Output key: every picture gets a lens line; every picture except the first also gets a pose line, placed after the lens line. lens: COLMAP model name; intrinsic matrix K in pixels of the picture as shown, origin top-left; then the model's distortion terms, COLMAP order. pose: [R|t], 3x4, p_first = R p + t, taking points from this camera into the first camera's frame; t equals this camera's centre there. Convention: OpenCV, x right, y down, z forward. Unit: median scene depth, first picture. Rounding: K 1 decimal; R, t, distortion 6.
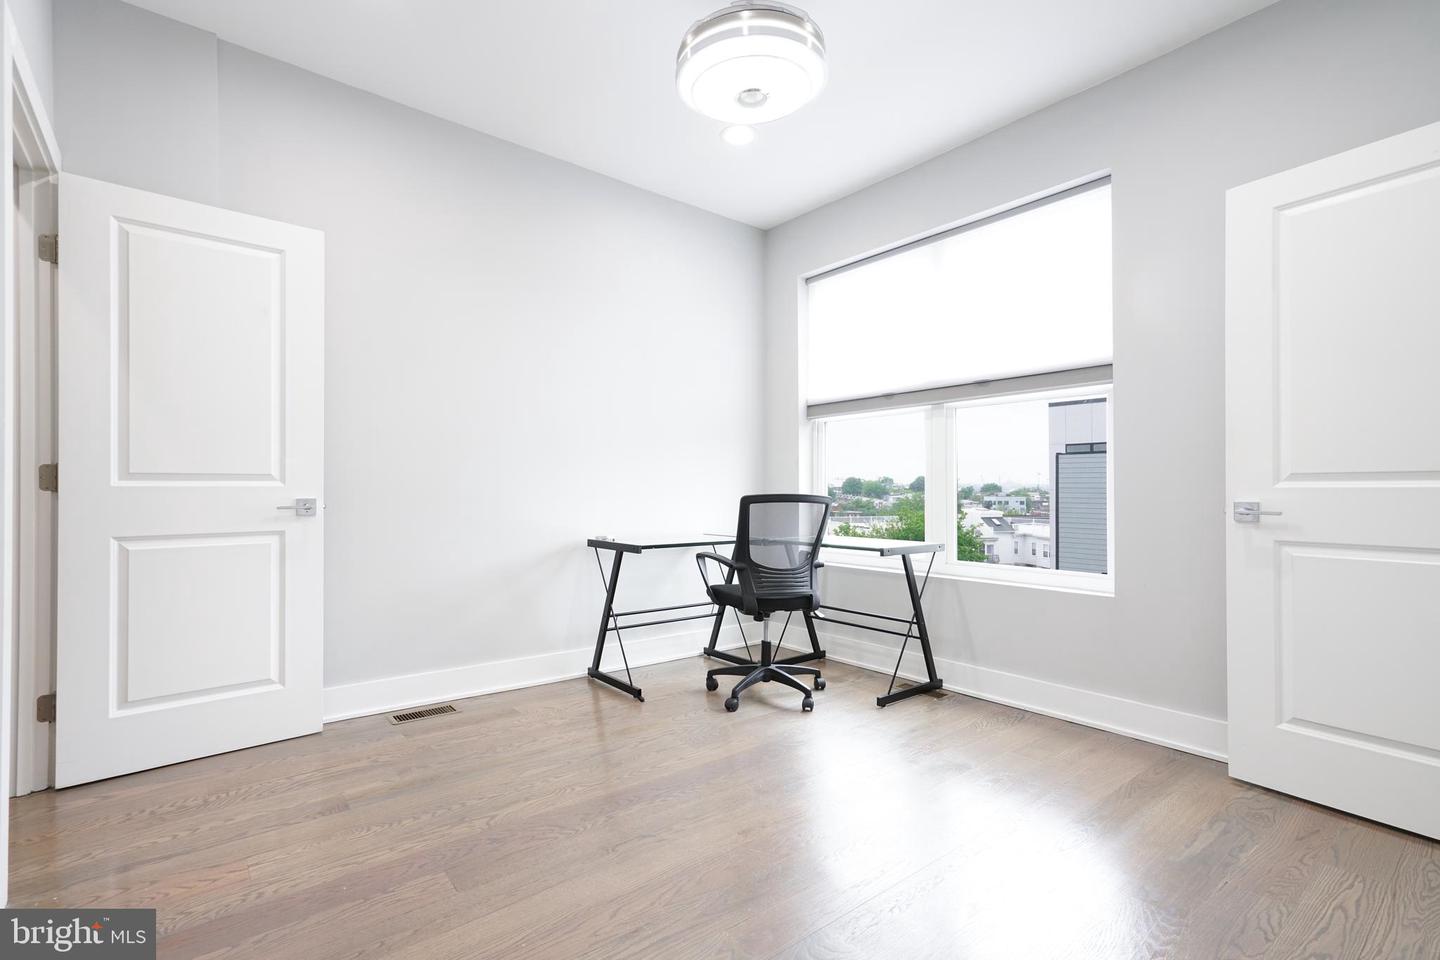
lens RADIAL K [[656.2, 0, 707.1], [0, 656.2, 489.1], [0, 0, 1]] dist [-0.028176, 0.011743]
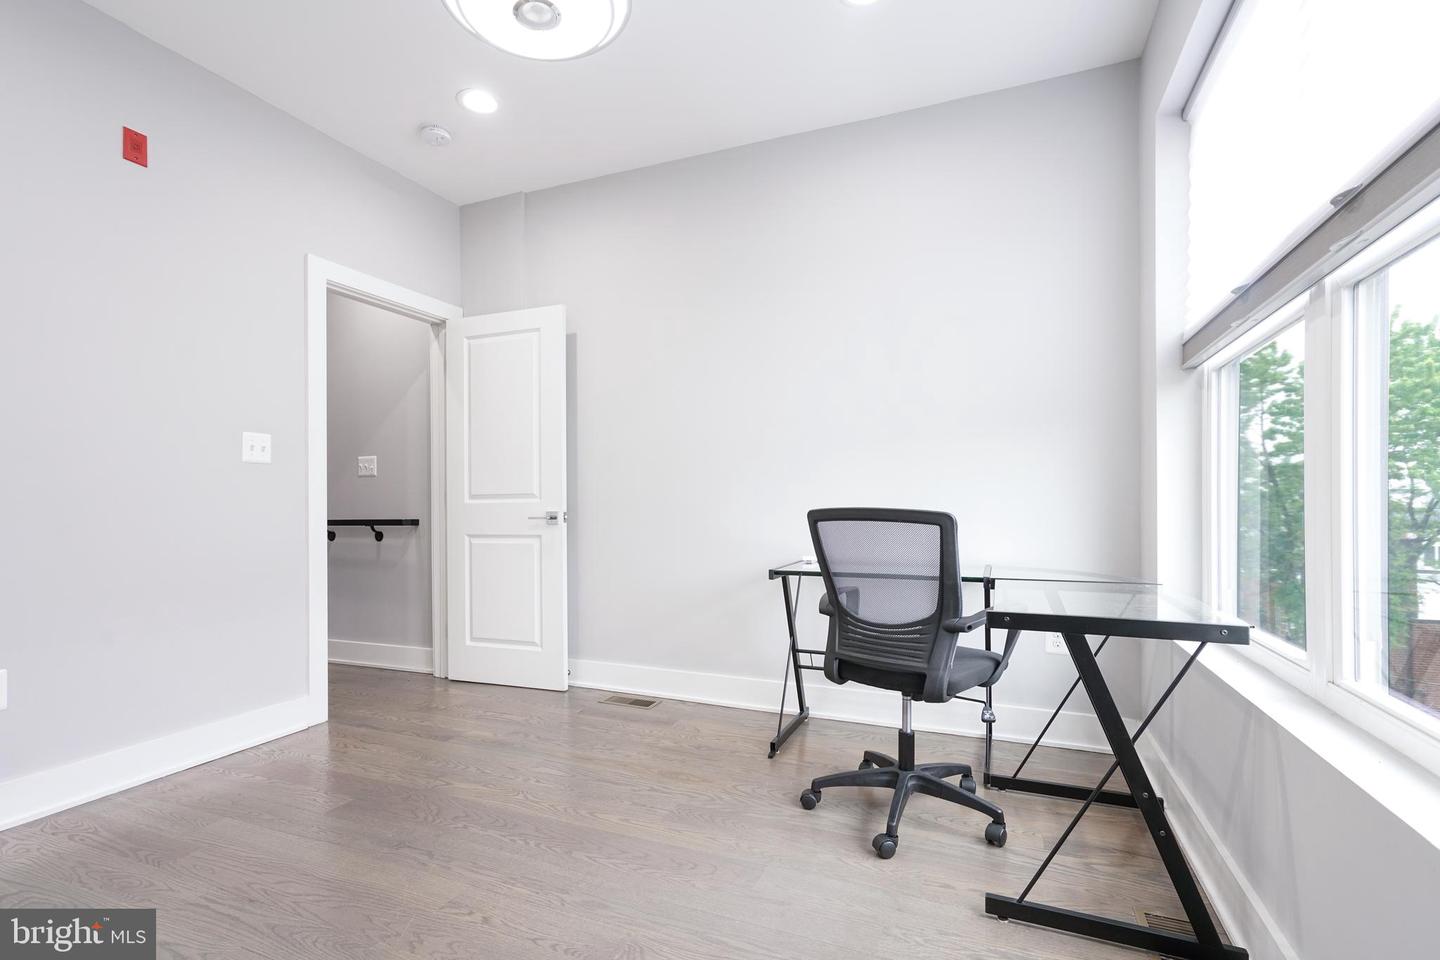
lens RADIAL K [[656.2, 0, 725.0], [0, 656.2, 502.5], [0, 0, 1]] dist [-0.028176, 0.011743]
pose [[0.489885, -0.006638, -0.871762, 0.701035], [0.010063, 0.999947, -0.001959, 0.002707], [0.871729, -0.007813, 0.489926, 0.643190]]
